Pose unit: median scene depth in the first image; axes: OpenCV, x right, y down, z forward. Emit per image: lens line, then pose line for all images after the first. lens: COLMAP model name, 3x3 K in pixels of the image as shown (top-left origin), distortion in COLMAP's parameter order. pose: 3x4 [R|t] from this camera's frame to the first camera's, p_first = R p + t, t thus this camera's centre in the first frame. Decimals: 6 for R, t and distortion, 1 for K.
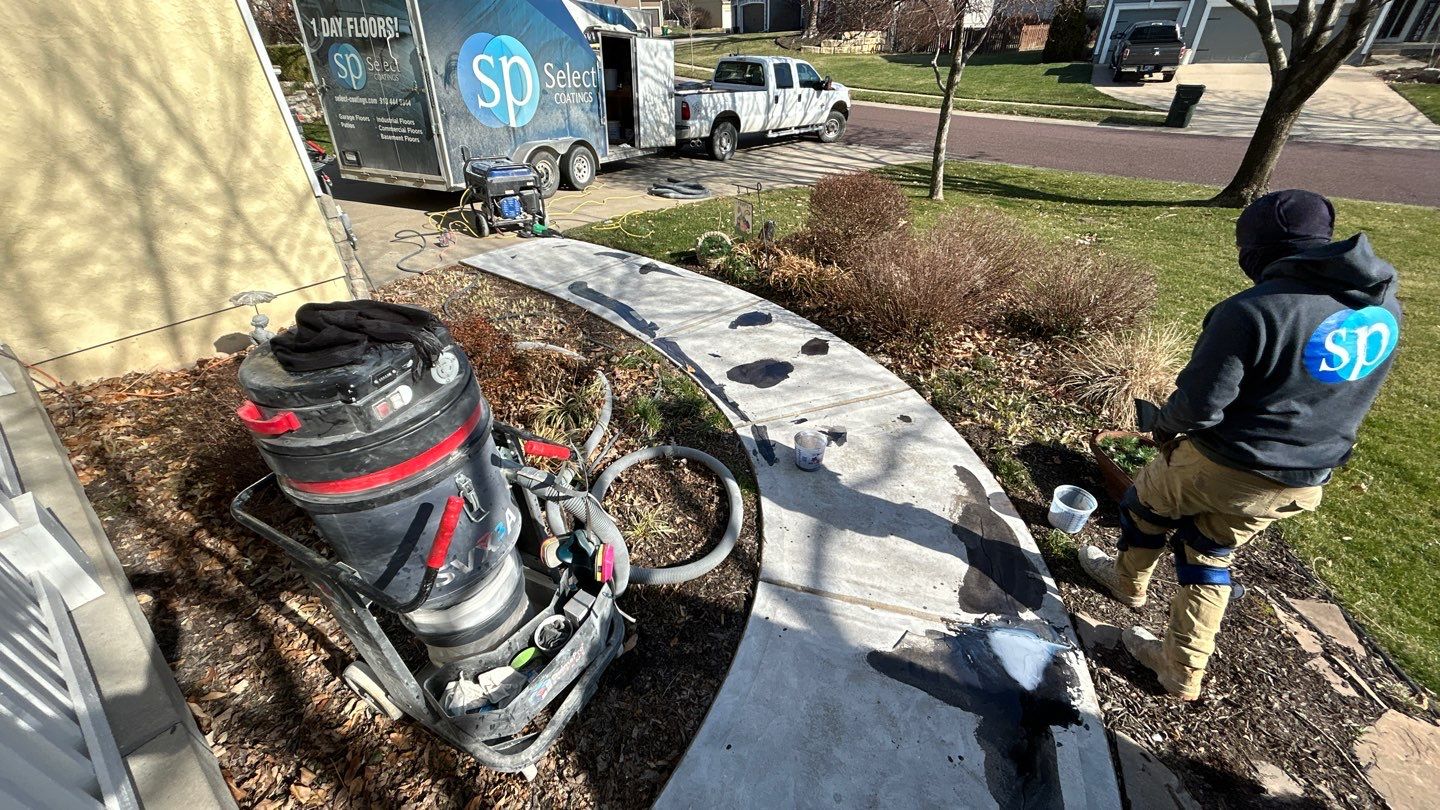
lens RADIAL K [[579.8, 0, 723.8], [0, 579.8, 407.7], [0, 0, 1]] dist [0.002547, 0.000122]
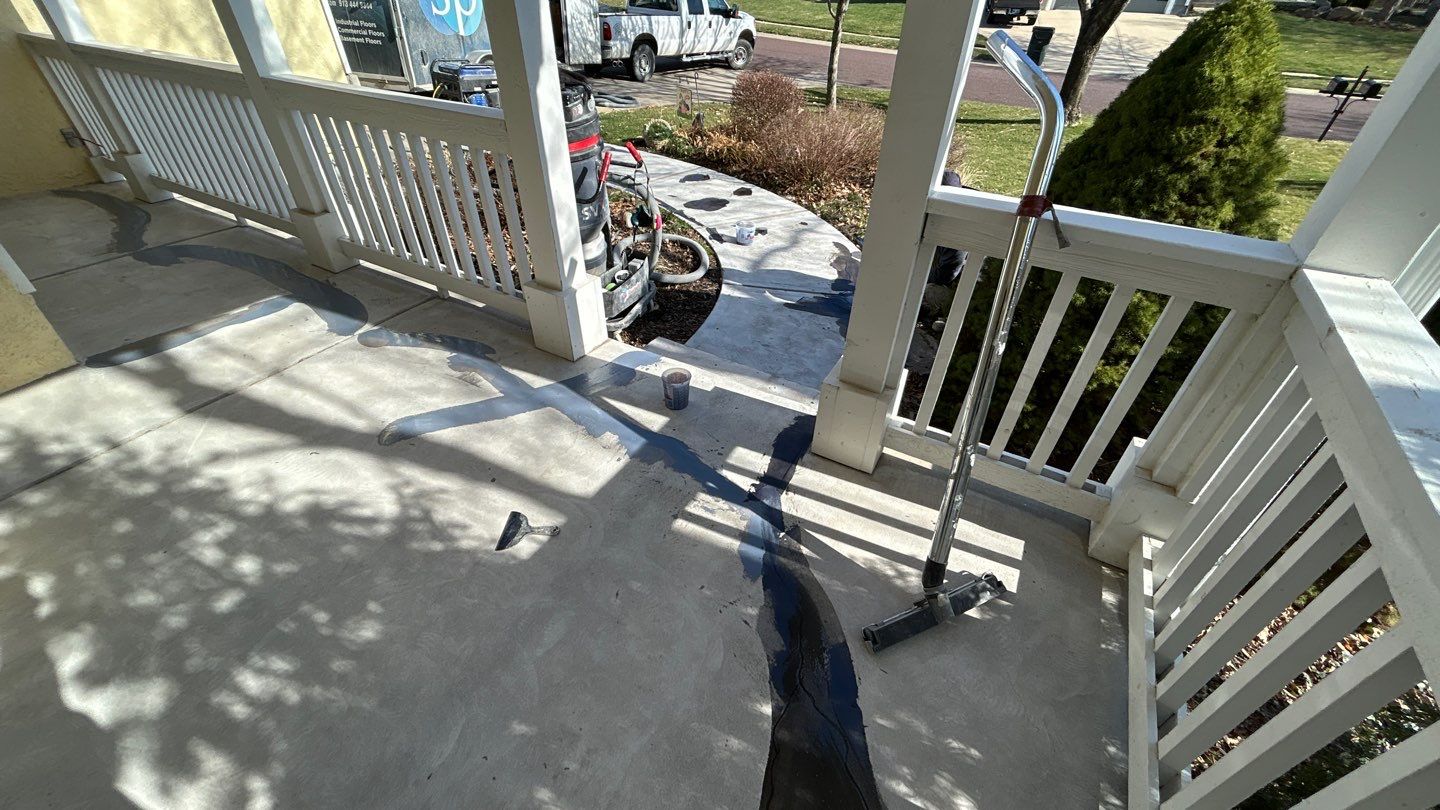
lens RADIAL K [[579.8, 0, 718.1], [0, 579.8, 412.0], [0, 0, 1]] dist [0.002547, 0.000122]
pose [[0.989804, -0.051114, 0.132952, -0.067727], [0.039561, 0.995323, 0.088132, 0.174408], [-0.136835, -0.081974, 0.987196, -0.251083]]
